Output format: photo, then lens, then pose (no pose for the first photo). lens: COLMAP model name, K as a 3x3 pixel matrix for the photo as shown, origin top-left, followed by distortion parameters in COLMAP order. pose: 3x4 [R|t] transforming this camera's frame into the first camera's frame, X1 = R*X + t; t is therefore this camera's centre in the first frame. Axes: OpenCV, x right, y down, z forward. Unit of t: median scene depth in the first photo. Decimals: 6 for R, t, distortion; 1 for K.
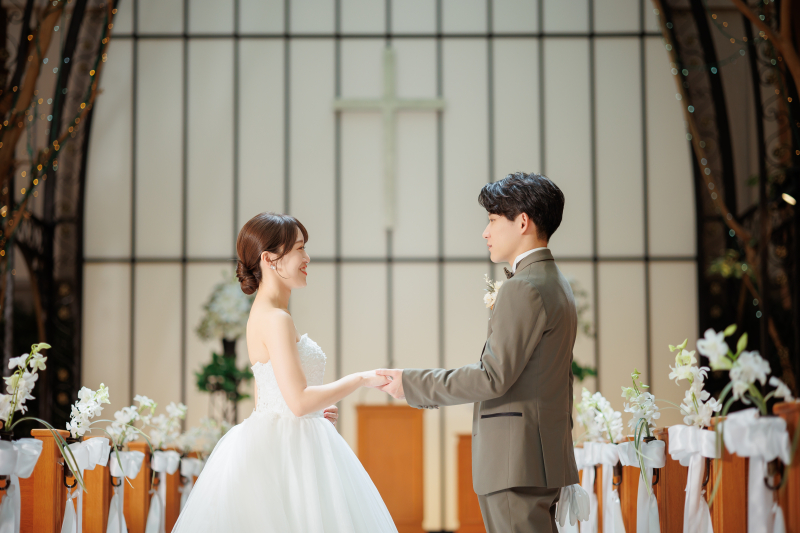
lens RADIAL K [[1943.2, 0, 386.2], [0, 1943.2, 266.7], [0, 0, 1]] dist [0.036108, -0.342428]
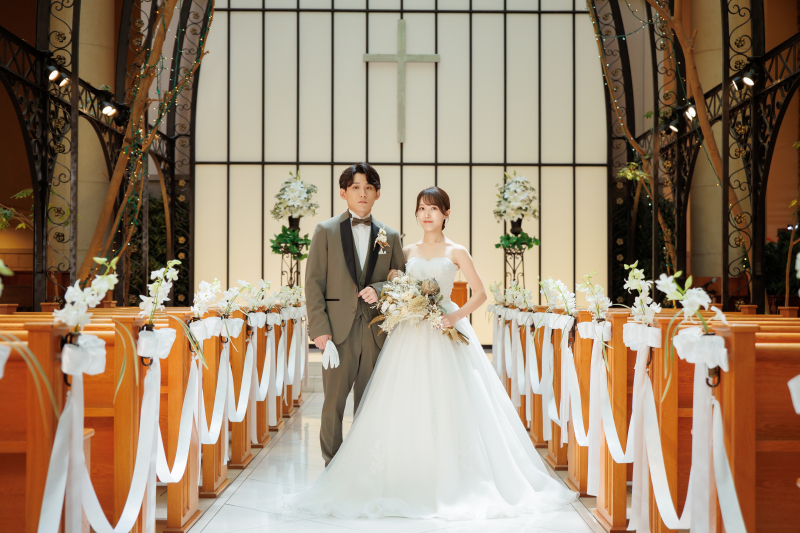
lens RADIAL K [[1266.1, 0, 416.5], [0, 1266.1, 267.8], [0, 0, 1]] dist [0.019311, 0.026319]
pose [[0.999750, 0.006318, 0.021444, -0.007629], [-0.008211, 0.995964, 0.089383, -0.012163], [-0.020793, -0.089536, 0.995766, 0.030296]]
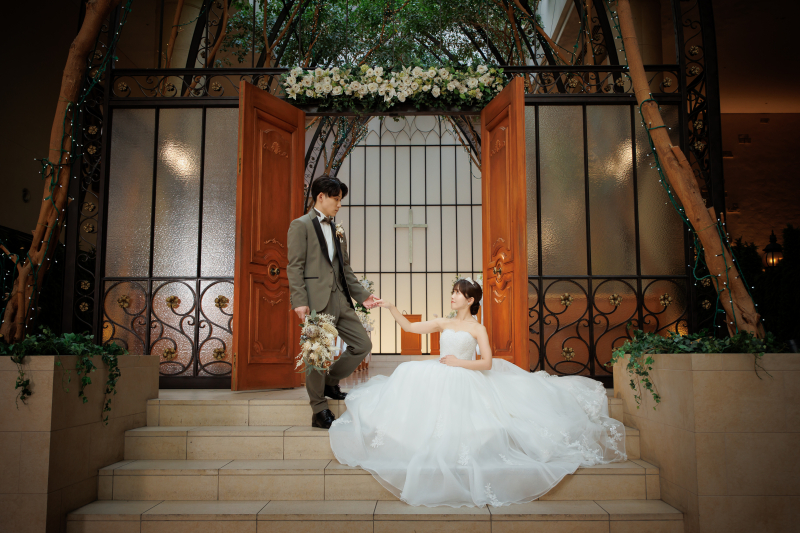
lens RADIAL K [[742.7, 0, 410.6], [0, 742.7, 265.9], [0, 0, 1]] dist [-0.017771, -0.008132]
pose [[0.999997, -0.001017, -0.002201, 0.004362], [0.000986, 0.999900, -0.014085, 0.003361], [0.002215, 0.014083, 0.999898, -0.296395]]
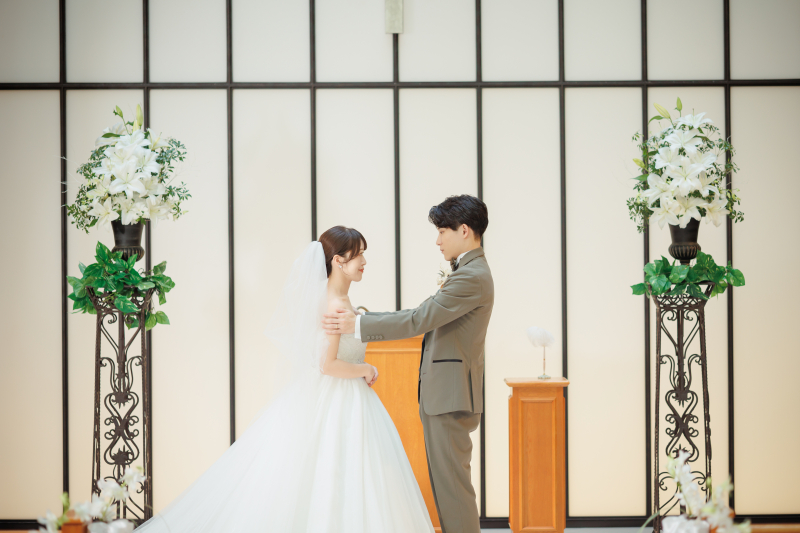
lens RADIAL K [[1996.3, 0, 429.6], [0, 1996.3, 267.4], [0, 0, 1]] dist [0.029265, 0.193248]
pose [[0.999694, -0.004206, 0.024377, -0.003580], [0.001722, 0.994880, 0.101050, -0.010903], [-0.024677, -0.100977, 0.994583, 0.390555]]
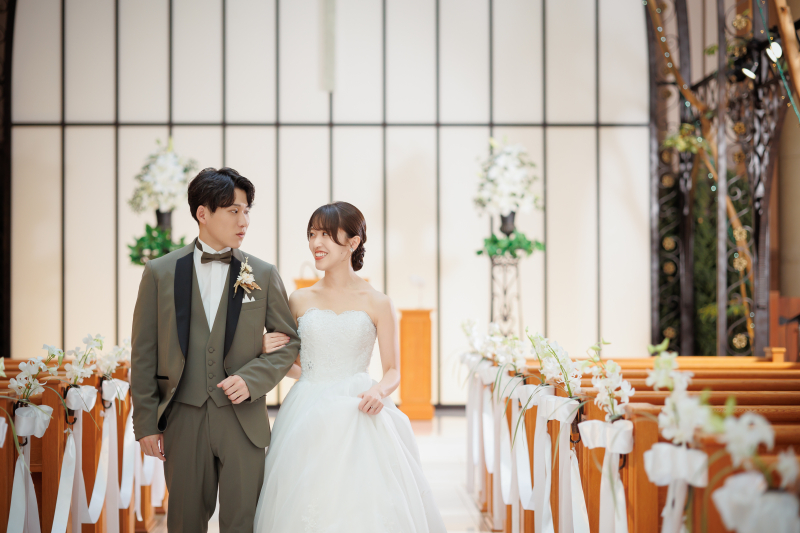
lens RADIAL K [[1917.2, 0, 383.3], [0, 1917.2, 266.2], [0, 0, 1]] dist [-0.008838, 0.089488]
pose [[0.999628, 0.001450, 0.027249, 0.001955], [-0.003956, 0.995738, 0.092143, -0.023221], [-0.026999, -0.092216, 0.995373, 0.052494]]
